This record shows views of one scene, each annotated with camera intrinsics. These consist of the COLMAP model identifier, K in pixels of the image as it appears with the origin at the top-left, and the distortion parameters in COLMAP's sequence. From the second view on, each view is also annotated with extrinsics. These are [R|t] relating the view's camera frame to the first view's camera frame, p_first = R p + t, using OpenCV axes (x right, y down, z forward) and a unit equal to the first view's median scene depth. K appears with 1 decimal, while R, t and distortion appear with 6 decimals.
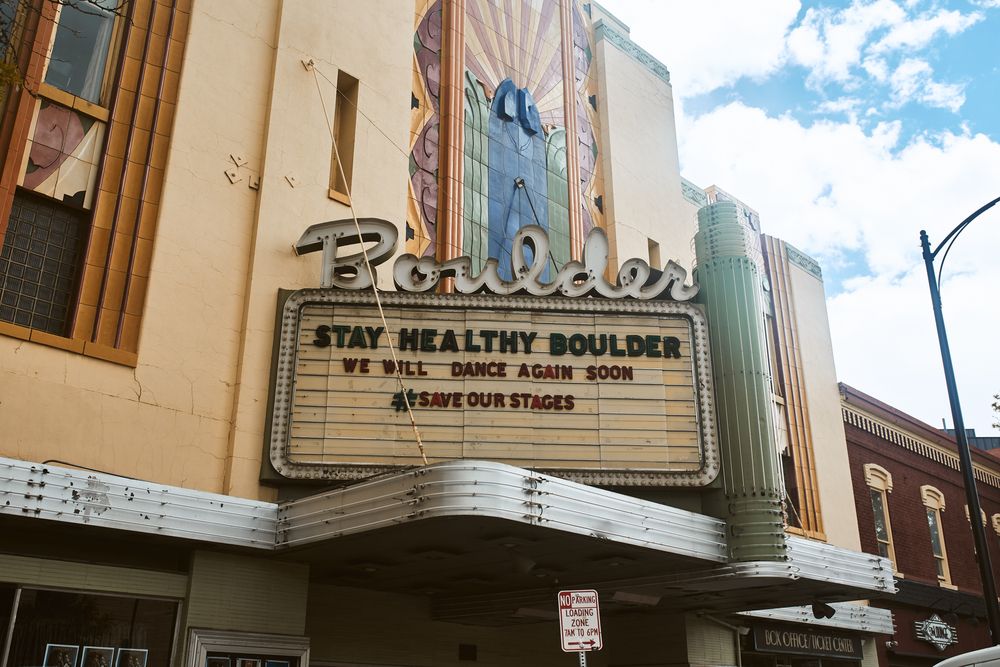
lens RADIAL K [[971.8, 0, 500.0], [0, 971.8, 333.5], [0, 0, 1]] dist [-0.022589, -0.007804]
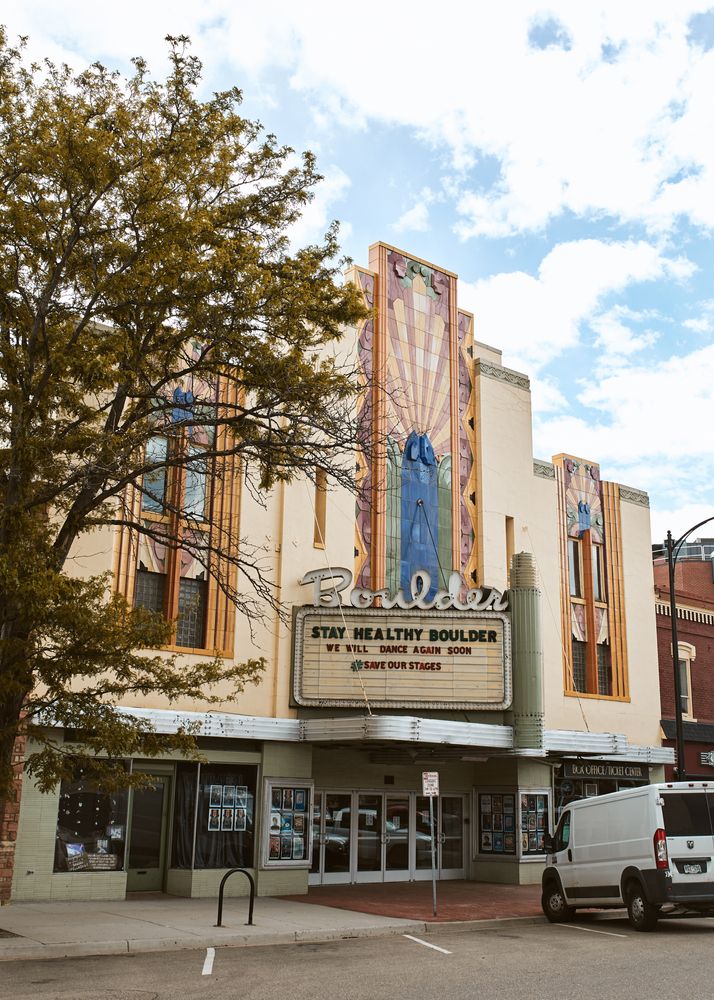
lens RADIAL K [[1082.4, 0, 357.0], [0, 1082.4, 500.0], [0, 0, 1]] dist [-0.013172, -0.001868]
pose [[0.997698, 0.001005, -0.067812, 0.053273], [0.006405, 0.994025, 0.108968, -0.505960], [0.067517, -0.109151, 0.991730, -1.171188]]
